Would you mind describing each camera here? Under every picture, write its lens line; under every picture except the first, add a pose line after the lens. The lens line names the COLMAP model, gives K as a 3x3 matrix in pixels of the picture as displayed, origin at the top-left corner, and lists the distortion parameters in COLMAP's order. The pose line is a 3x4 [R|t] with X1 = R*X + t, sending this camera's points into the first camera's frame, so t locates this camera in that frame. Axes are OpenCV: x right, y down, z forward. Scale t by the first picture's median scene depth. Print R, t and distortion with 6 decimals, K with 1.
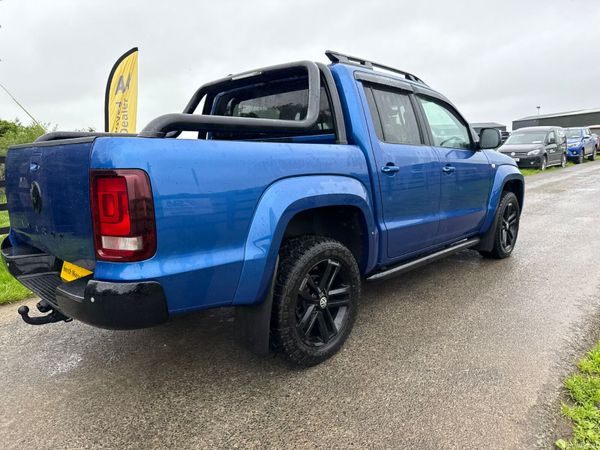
lens RADIAL K [[429.8, 0, 302.2], [0, 429.8, 226.6], [0, 0, 1]] dist [0.030368, -0.034366]
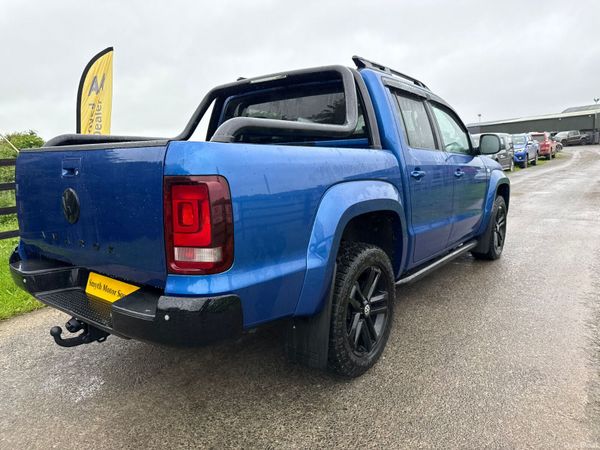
lens RADIAL K [[429.8, 0, 303.0], [0, 429.8, 220.5], [0, 0, 1]] dist [0.030368, -0.034366]
pose [[0.993537, -0.014150, 0.112627, -0.190897], [0.016891, 0.999583, -0.023418, -0.006156], [-0.112248, 0.025169, 0.993361, 0.035074]]
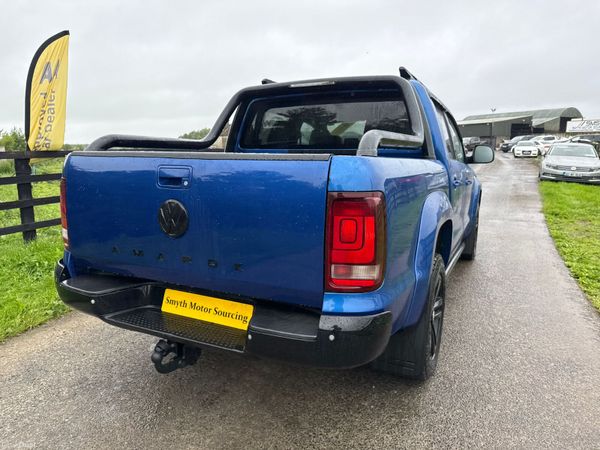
lens RADIAL K [[429.8, 0, 305.9], [0, 429.8, 225.5], [0, 0, 1]] dist [0.030368, -0.034366]
pose [[0.951488, -0.021669, 0.306922, -0.512245], [0.023756, 0.999713, -0.003063, -0.037895], [-0.306767, 0.010206, 0.951730, 0.109833]]
